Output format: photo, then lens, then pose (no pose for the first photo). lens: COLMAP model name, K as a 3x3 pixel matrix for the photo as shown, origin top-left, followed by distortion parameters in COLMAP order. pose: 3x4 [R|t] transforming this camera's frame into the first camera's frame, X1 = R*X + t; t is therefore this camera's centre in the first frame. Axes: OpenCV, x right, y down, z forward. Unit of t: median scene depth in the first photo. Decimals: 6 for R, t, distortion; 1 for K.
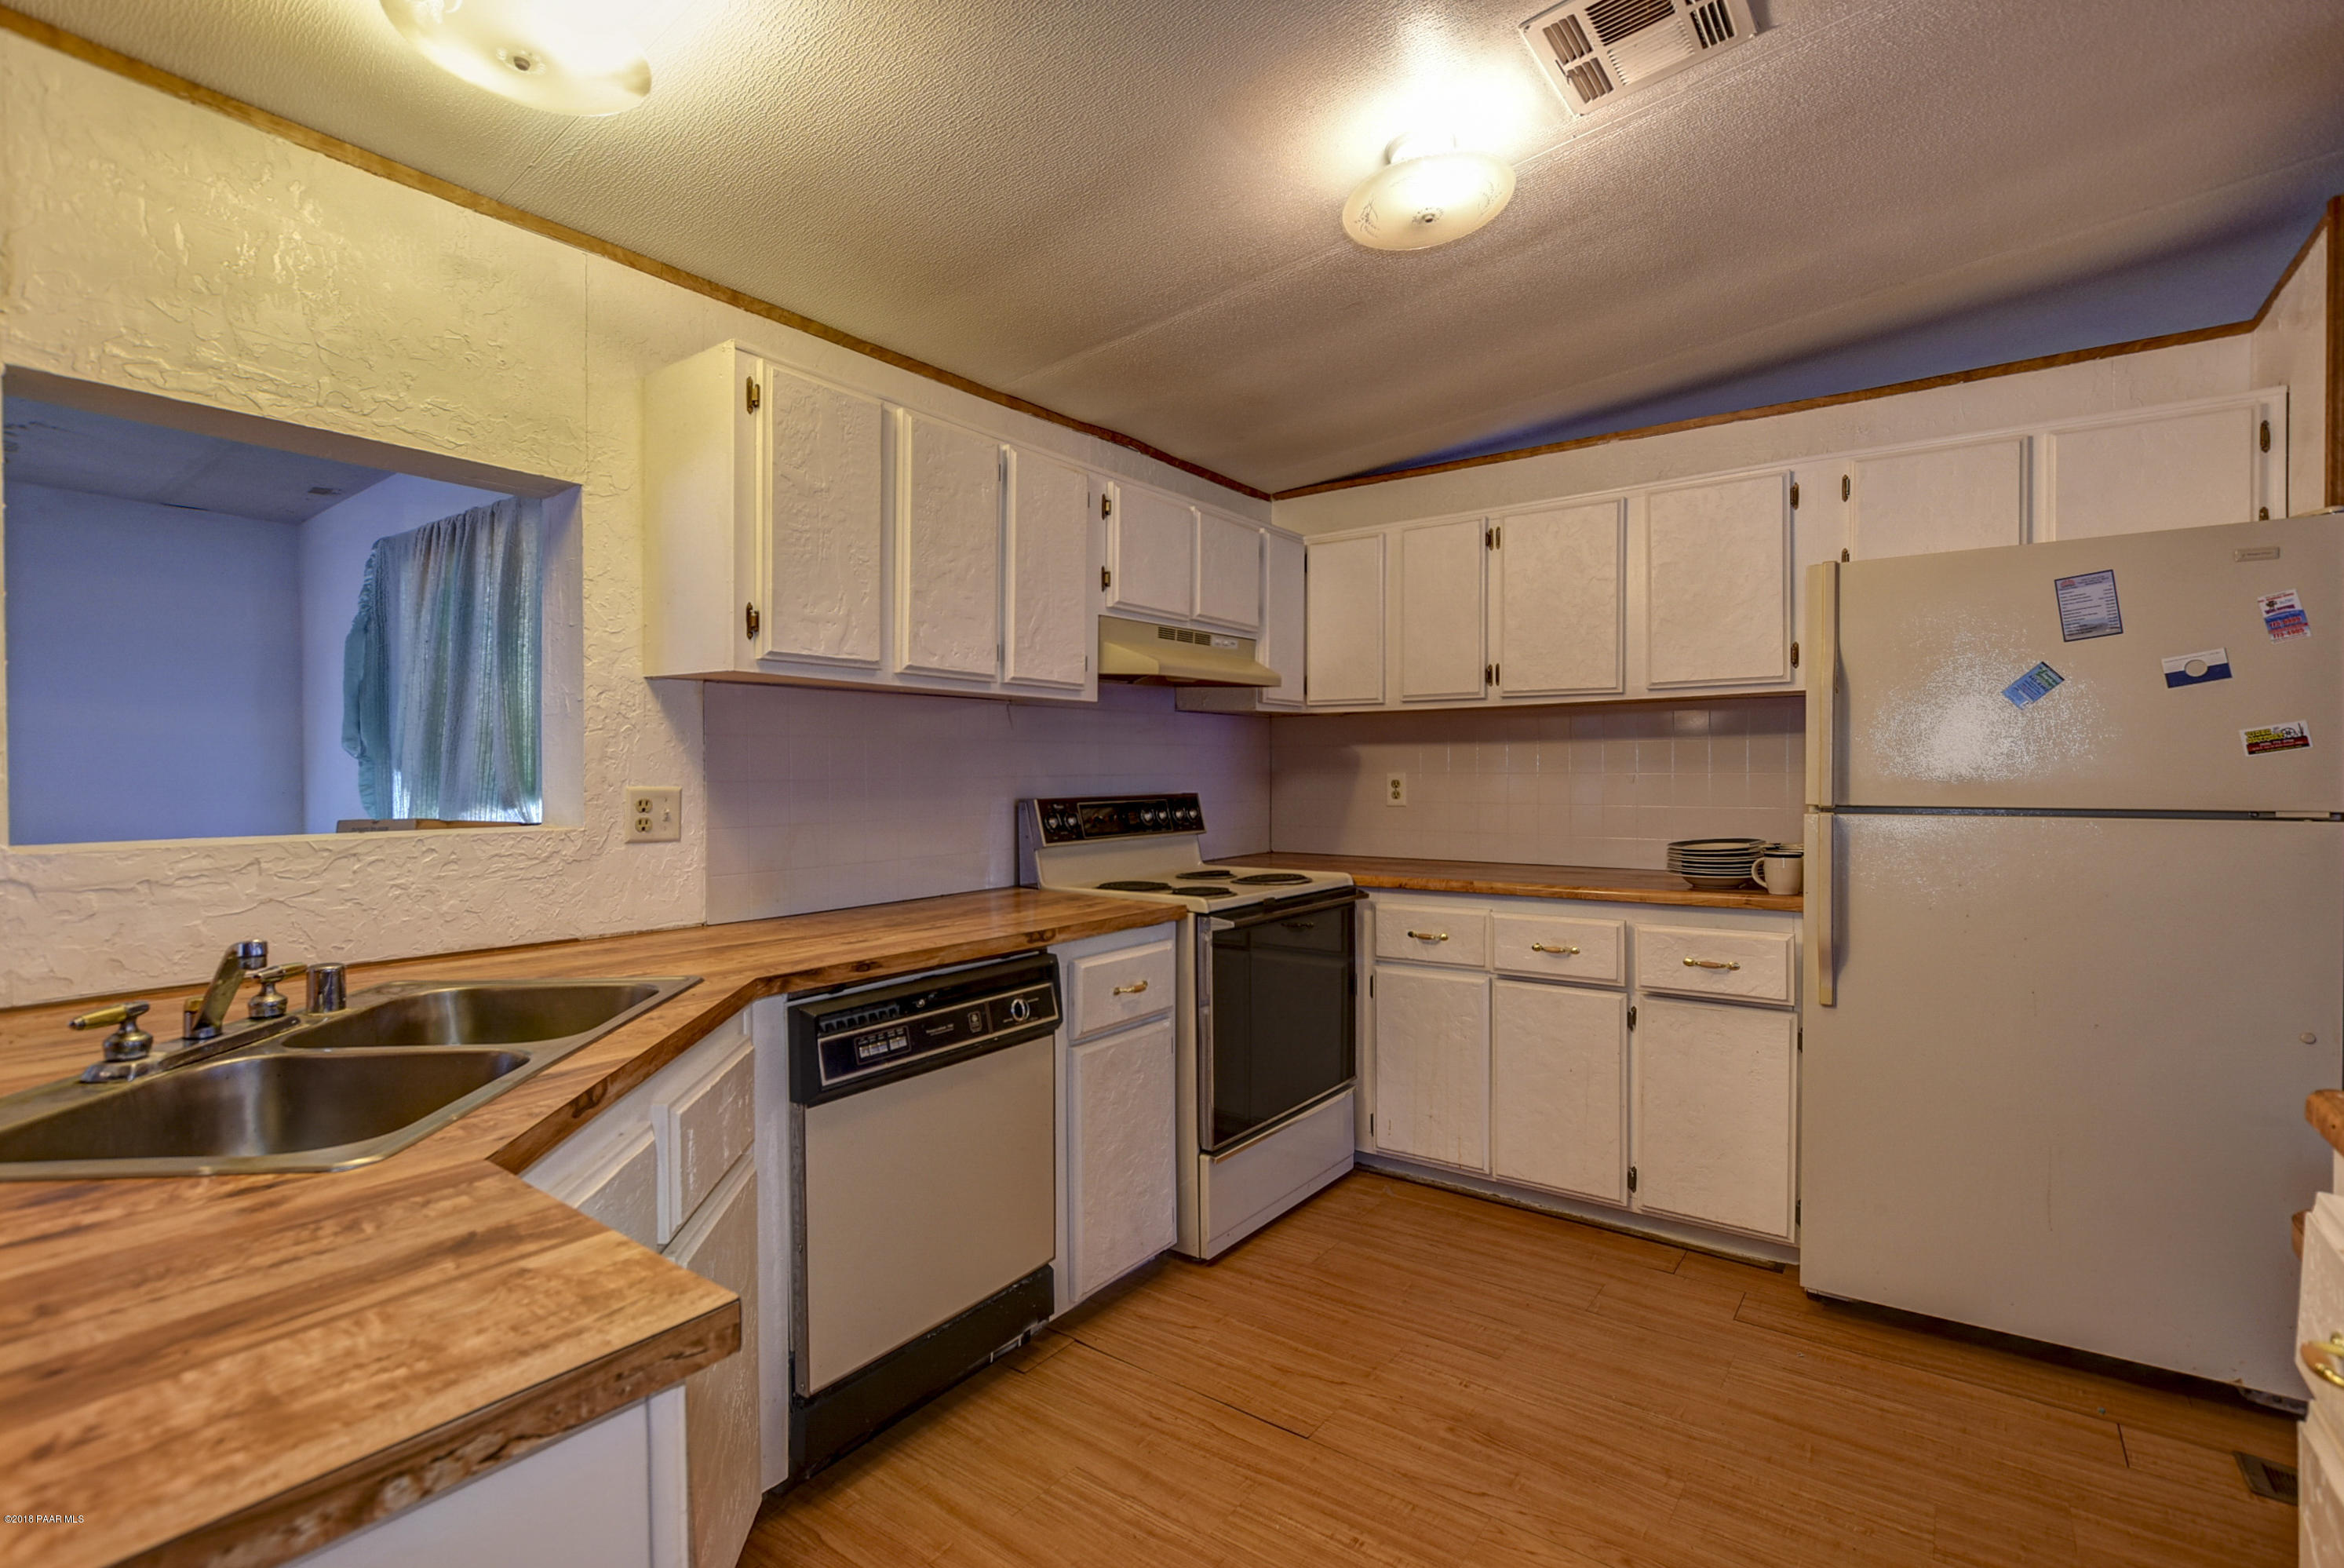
lens RADIAL K [[1032.8, 0, 1204.7], [0, 1032.8, 785.2], [0, 0, 1]] dist [-0.016472, 0.003428]
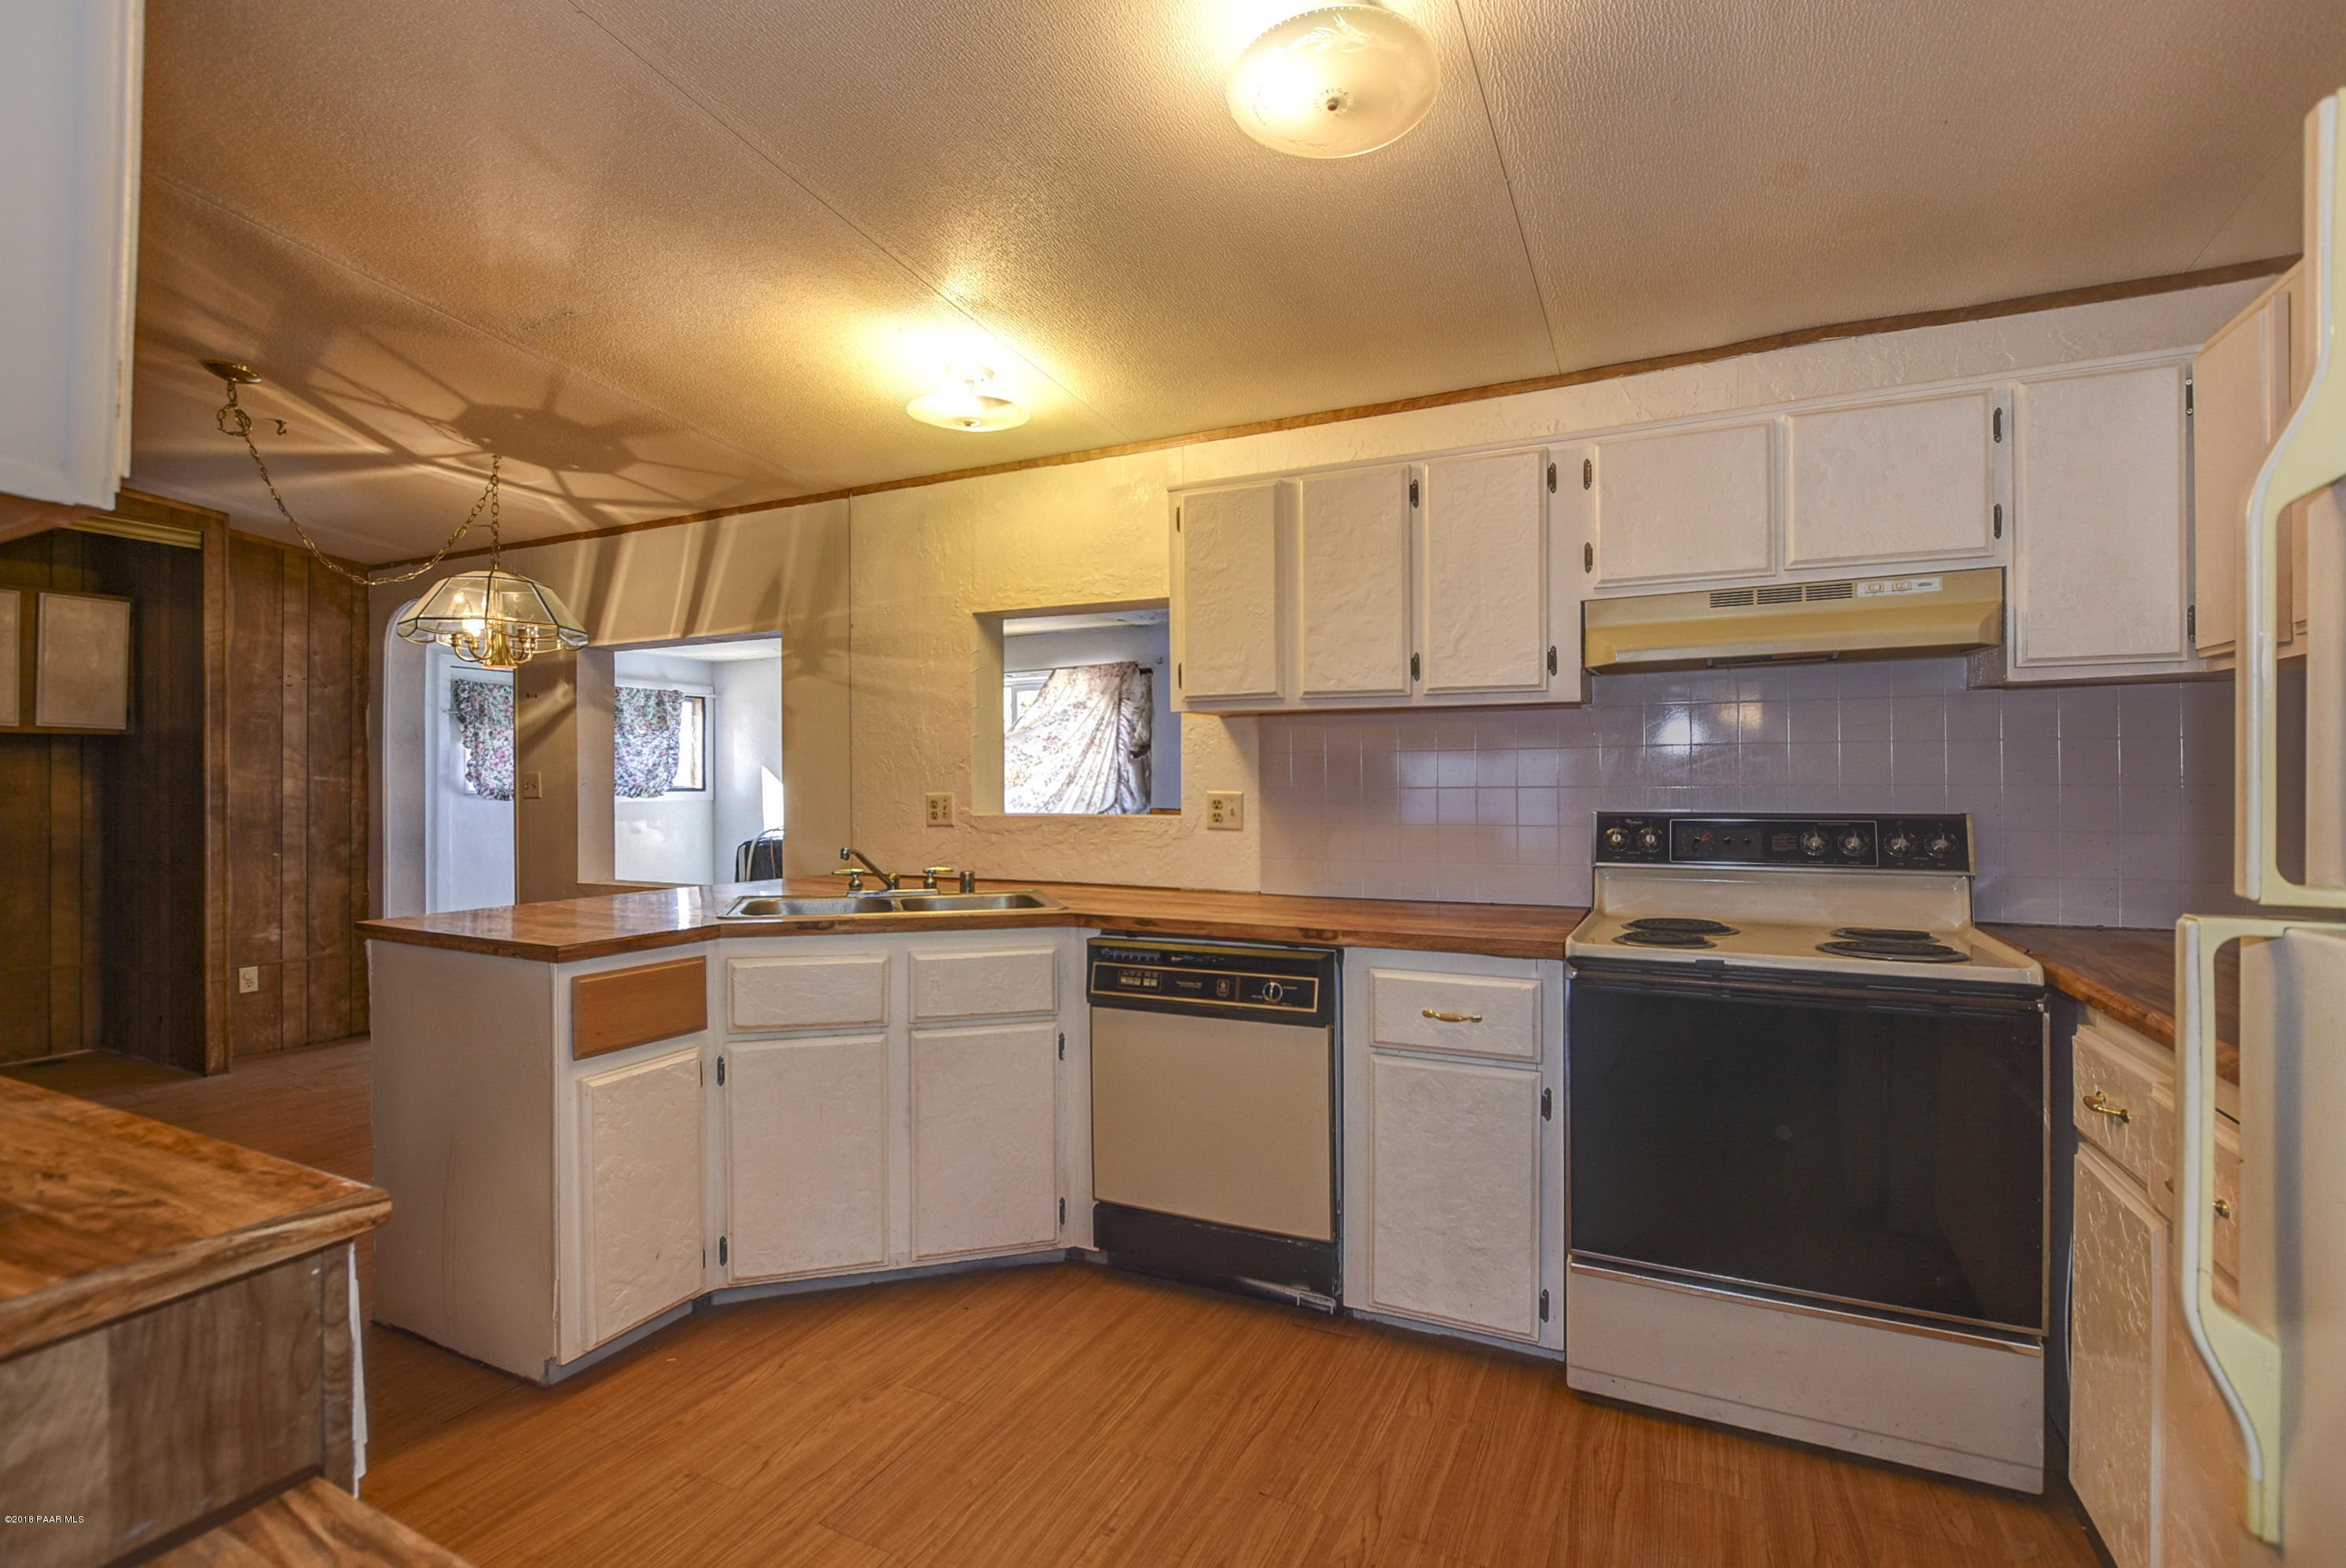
lens RADIAL K [[1033.6, 0, 1155.8], [0, 1033.6, 781.5], [0, 0, 1]] dist [-0.016472, 0.003428]
pose [[0.196131, 0.001353, -0.980577, 0.716519], [-0.012318, 0.999924, -0.001084, -0.008352], [0.980500, 0.012292, 0.196132, 0.511578]]
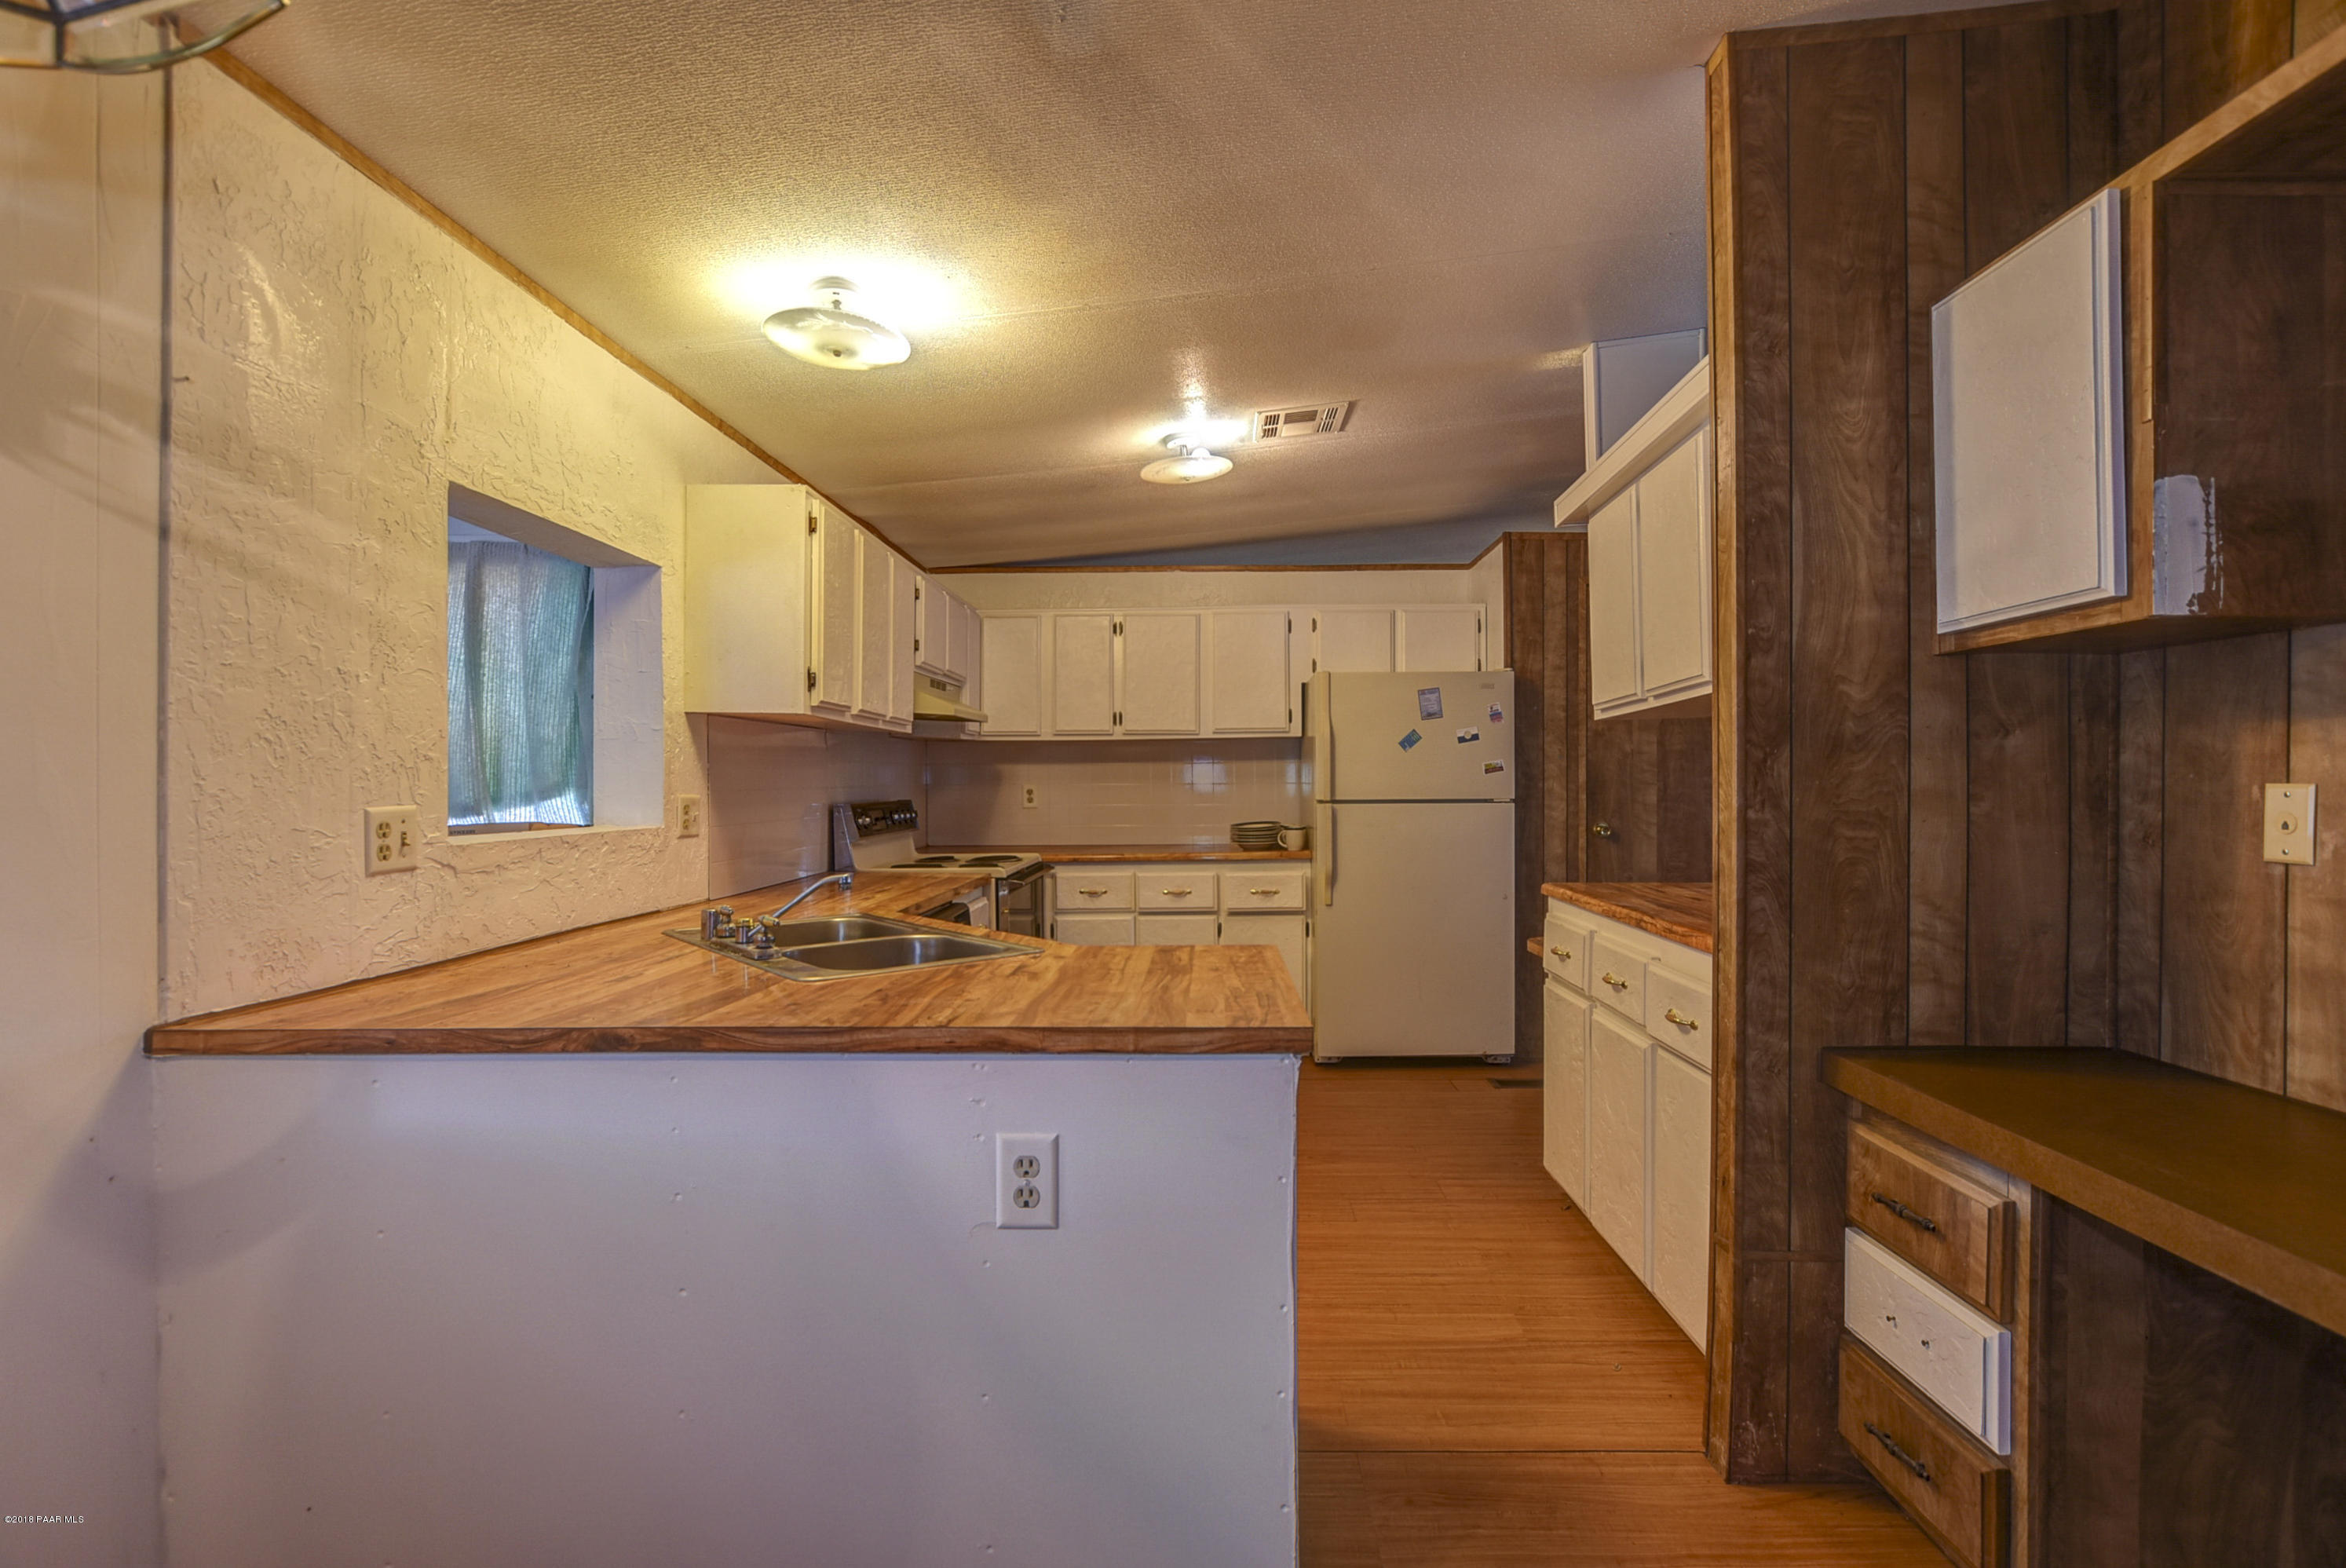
lens RADIAL K [[1033.6, 0, 1208.7], [0, 1033.6, 792.6], [0, 0, 1]] dist [-0.016472, 0.003428]
pose [[0.806039, -0.008315, 0.591804, -0.632750], [0.011696, 0.999930, -0.001880, 0.006897], [-0.591747, 0.008437, 0.806079, -0.370465]]
